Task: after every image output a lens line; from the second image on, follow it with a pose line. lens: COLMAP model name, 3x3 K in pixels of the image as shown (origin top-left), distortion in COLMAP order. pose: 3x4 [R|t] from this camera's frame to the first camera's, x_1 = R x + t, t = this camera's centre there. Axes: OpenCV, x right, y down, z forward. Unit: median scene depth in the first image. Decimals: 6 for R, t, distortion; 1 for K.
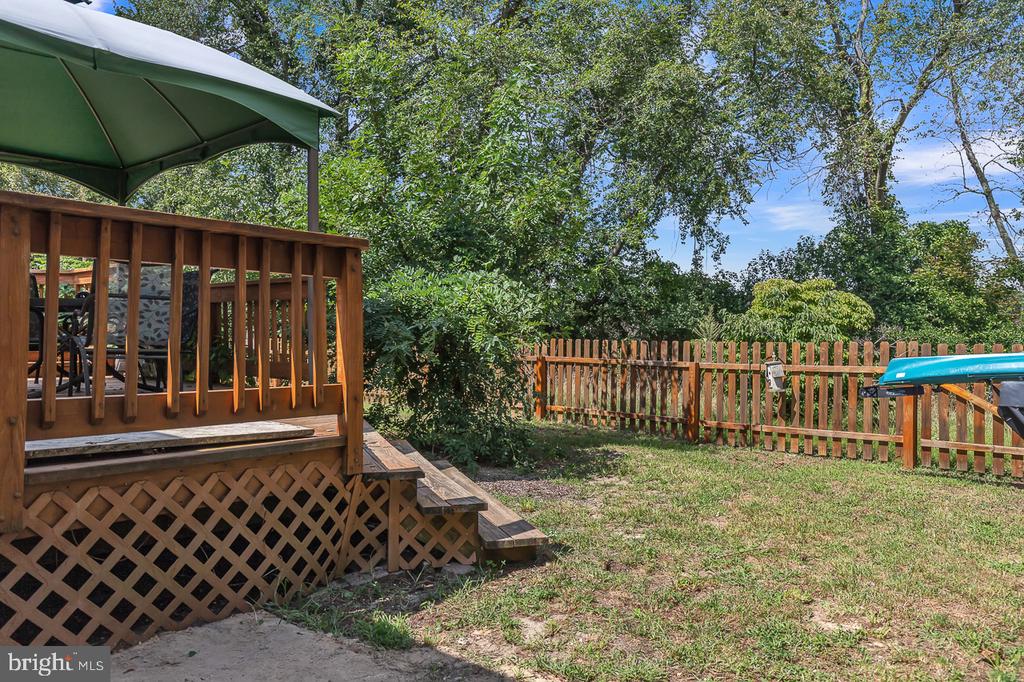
lens RADIAL K [[764.5, 0, 512.0], [0, 764.5, 341.0], [0, 0, 1]] dist [-0.014453, -0.001122]
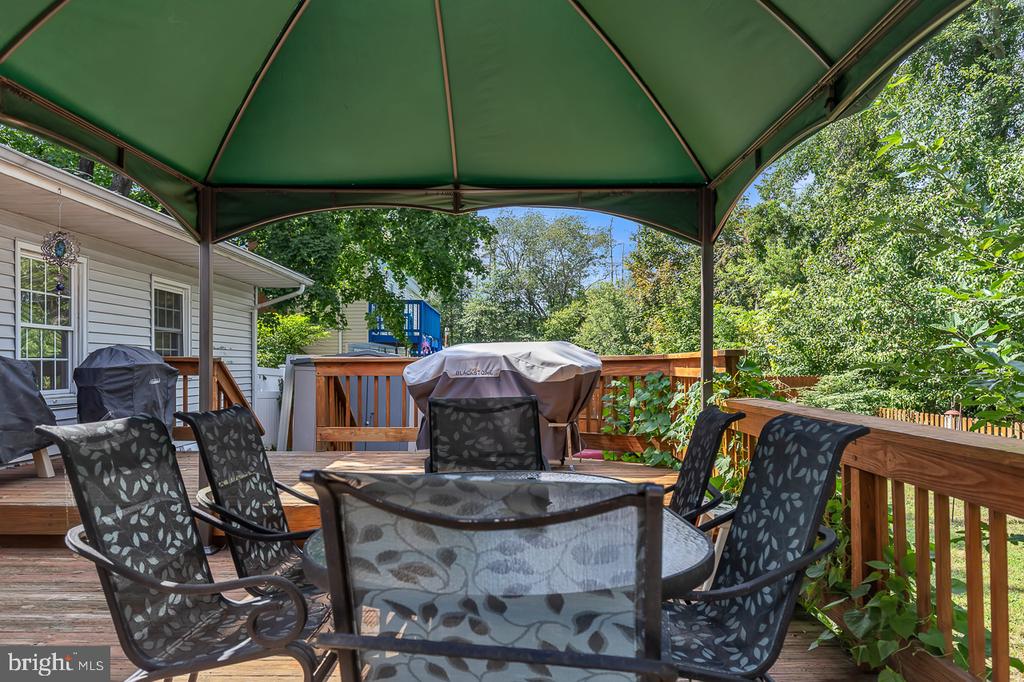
lens RADIAL K [[764.5, 0, 512.0], [0, 764.5, 341.0], [0, 0, 1]] dist [-0.014453, -0.001122]
pose [[0.657711, -0.039110, -0.752255, -0.195441], [0.008124, 0.998961, -0.044834, -0.091660], [0.753227, 0.023376, 0.657345, 0.550033]]
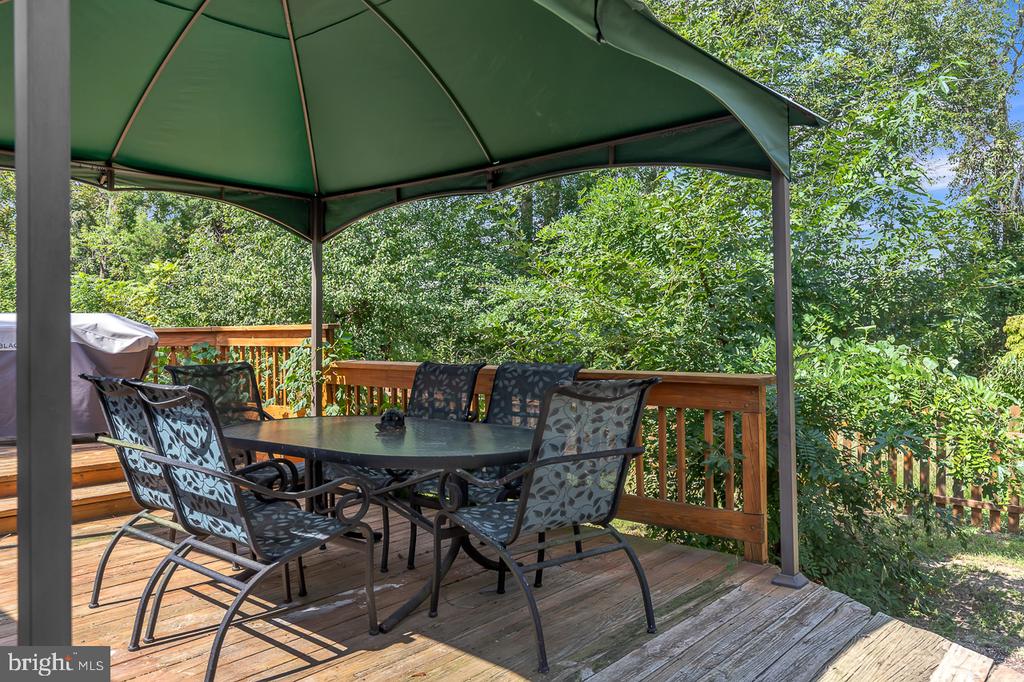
lens RADIAL K [[764.5, 0, 512.0], [0, 764.5, 341.0], [0, 0, 1]] dist [-0.014453, -0.001122]
pose [[0.999644, -0.018906, 0.018841, -0.357899], [0.018810, 0.999809, 0.005260, -0.093817], [-0.018937, -0.004903, 0.999809, 0.286387]]
